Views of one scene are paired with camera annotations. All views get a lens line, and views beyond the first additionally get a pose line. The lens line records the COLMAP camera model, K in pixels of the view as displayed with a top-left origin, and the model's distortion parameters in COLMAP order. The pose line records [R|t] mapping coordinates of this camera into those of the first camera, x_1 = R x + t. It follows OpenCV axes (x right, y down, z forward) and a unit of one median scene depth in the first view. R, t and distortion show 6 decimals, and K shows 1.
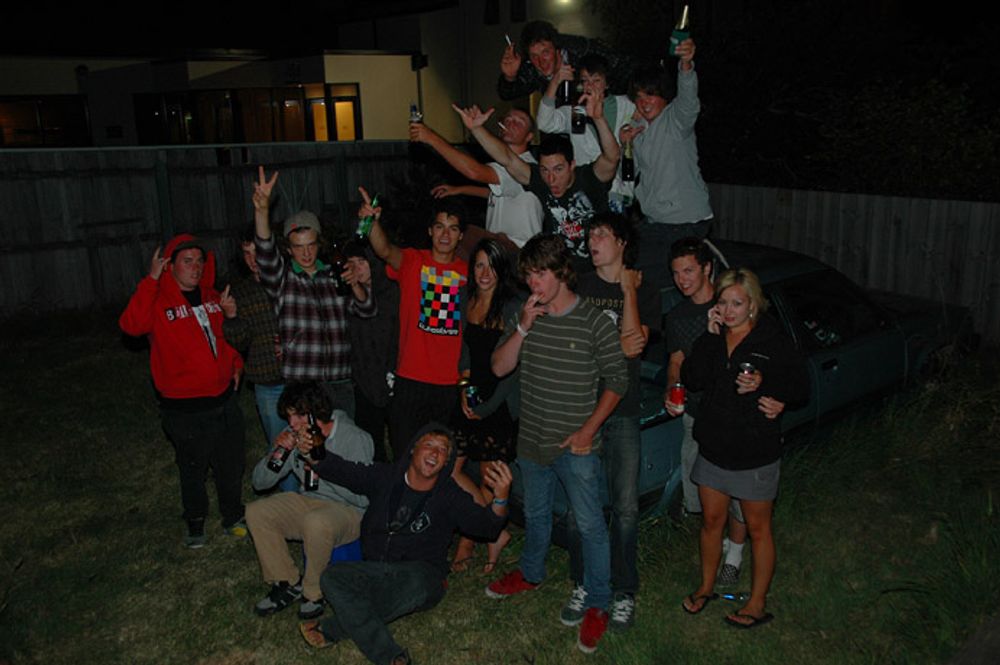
lens RADIAL K [[1004.2, 0, 500.0], [0, 1004.2, 332.5], [0, 0, 1]] dist [-0.162558, 0.340894]
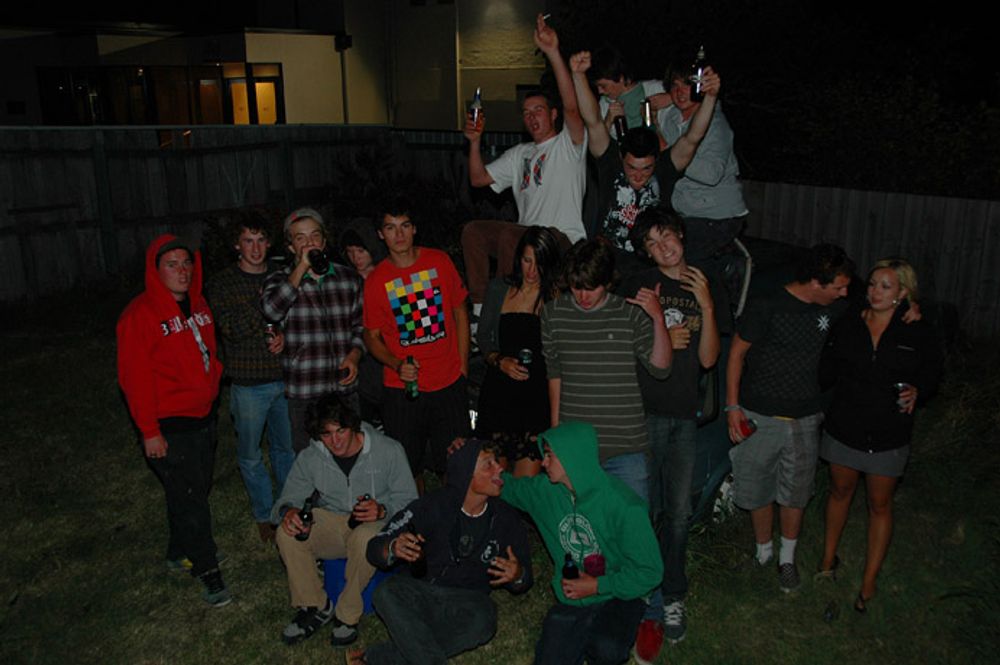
lens RADIAL K [[1004.2, 0, 500.0], [0, 1004.2, 332.5], [0, 0, 1]] dist [-0.162558, 0.340894]
pose [[0.993800, -0.004274, 0.111100, -0.115546], [0.002504, 0.999868, 0.016067, -0.013954], [-0.111154, -0.015689, 0.993679, 0.053572]]
